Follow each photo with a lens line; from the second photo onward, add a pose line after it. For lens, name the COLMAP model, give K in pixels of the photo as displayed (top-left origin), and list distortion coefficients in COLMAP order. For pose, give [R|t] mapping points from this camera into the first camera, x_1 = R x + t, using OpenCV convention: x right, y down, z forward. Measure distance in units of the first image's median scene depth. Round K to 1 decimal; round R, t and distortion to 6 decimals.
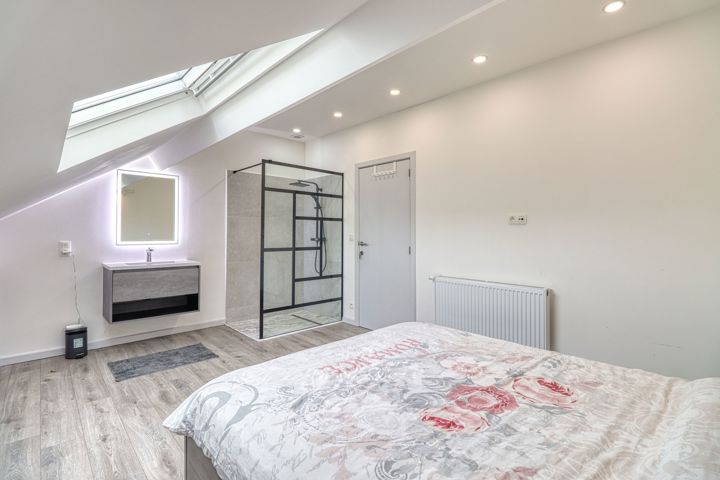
lens RADIAL K [[333.9, 0, 359.8], [0, 333.9, 228.9], [0, 0, 1]] dist [-0.001226, -0.010775]
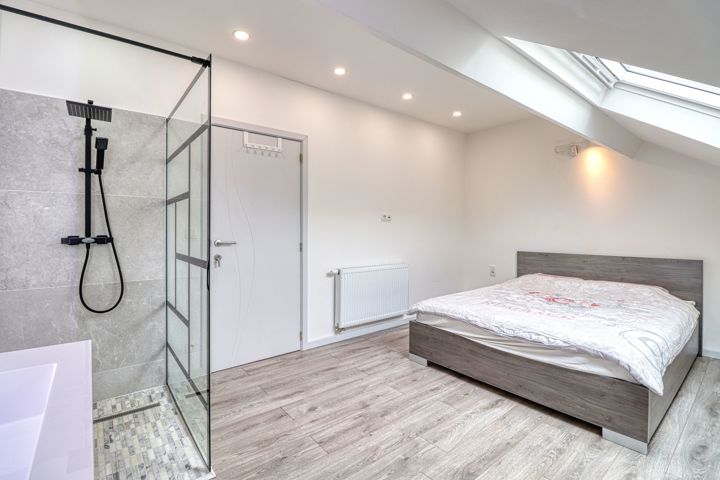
lens RADIAL K [[333.9, 0, 359.8], [0, 333.9, 228.9], [0, 0, 1]] dist [-0.001226, -0.010775]
pose [[0.088047, -0.005218, 0.996103, -0.710958], [-0.015348, 0.999860, 0.006595, 0.008933], [-0.995998, -0.015869, 0.087954, 0.774421]]
